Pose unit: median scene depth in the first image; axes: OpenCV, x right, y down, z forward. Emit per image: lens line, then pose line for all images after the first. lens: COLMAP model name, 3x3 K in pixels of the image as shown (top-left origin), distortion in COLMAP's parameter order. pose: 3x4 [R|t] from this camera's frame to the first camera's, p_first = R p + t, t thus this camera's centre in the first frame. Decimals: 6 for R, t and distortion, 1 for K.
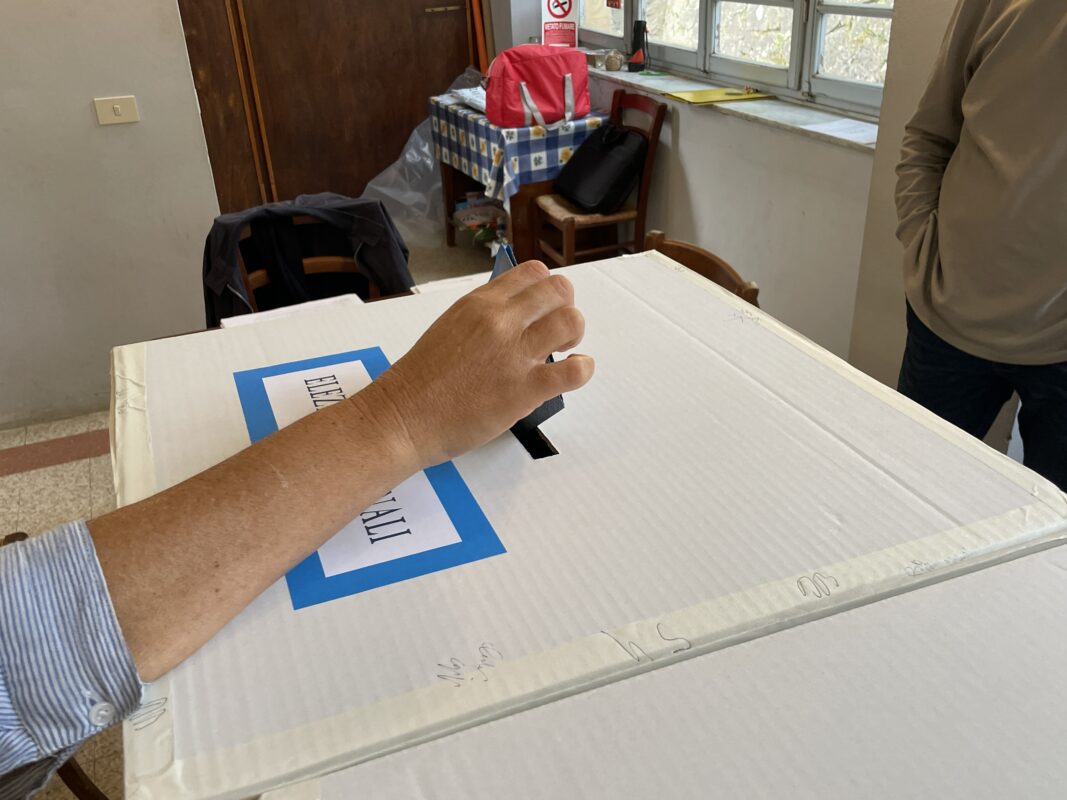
lens RADIAL K [[946.0, 0, 534.4], [0, 946.0, 398.2], [0, 0, 1]] dist [0.093884, -0.139796]
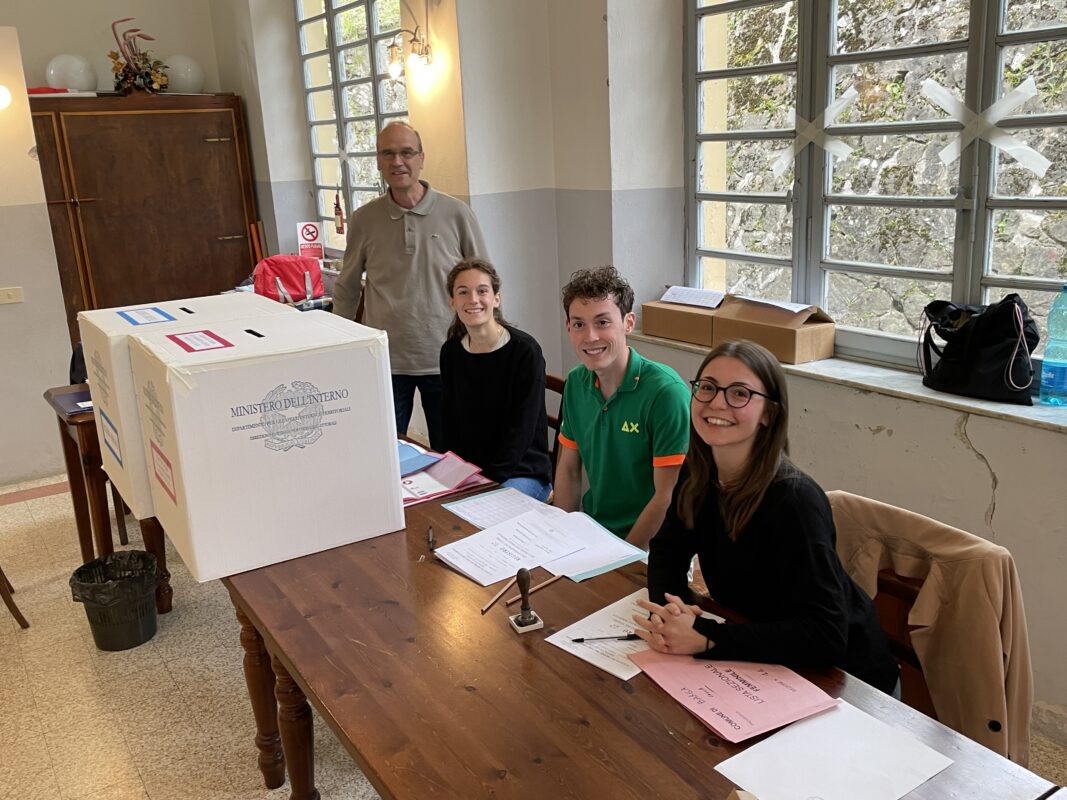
lens RADIAL K [[946.0, 0, 534.4], [0, 946.0, 398.2], [0, 0, 1]] dist [0.093884, -0.139796]
pose [[0.983574, -0.051627, 0.172963, 0.122309], [0.088964, 0.972409, -0.215652, 0.240892], [-0.157057, 0.227497, 0.961030, -0.537135]]
